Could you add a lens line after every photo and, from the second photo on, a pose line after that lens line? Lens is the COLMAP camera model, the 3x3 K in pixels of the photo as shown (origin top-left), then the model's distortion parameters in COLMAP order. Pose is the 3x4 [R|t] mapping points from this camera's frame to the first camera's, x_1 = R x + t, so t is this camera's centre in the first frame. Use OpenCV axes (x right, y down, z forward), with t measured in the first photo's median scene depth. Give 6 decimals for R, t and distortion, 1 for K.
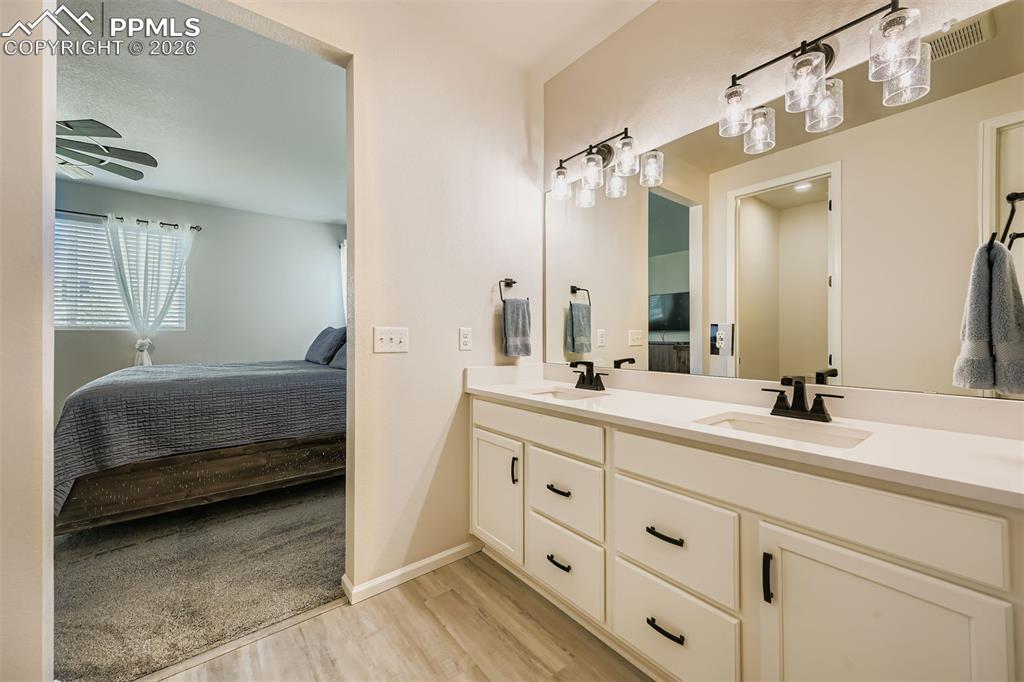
lens RADIAL K [[401.6, 0, 509.8], [0, 401.6, 336.8], [0, 0, 1]] dist [0.001506, -0.000359]
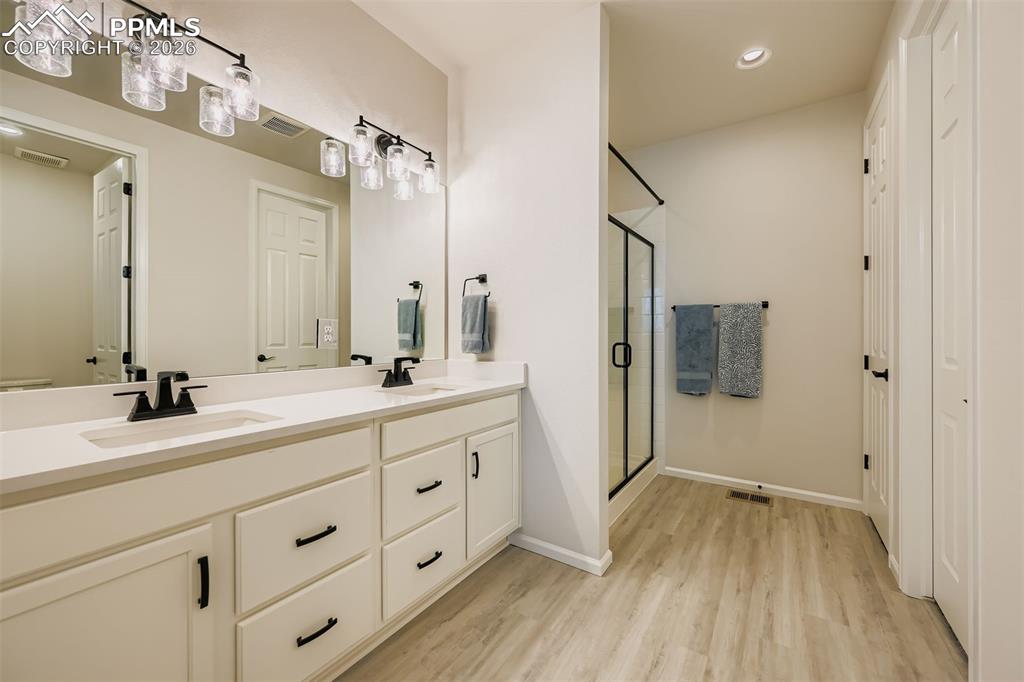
lens RADIAL K [[401.6, 0, 512.0], [0, 401.6, 336.6], [0, 0, 1]] dist [0.001506, -0.000359]
pose [[-0.334780, -0.009684, 0.942247, -0.666918], [-0.012260, 0.999907, 0.005921, 0.000127], [-0.942217, -0.009570, -0.334868, 0.857588]]
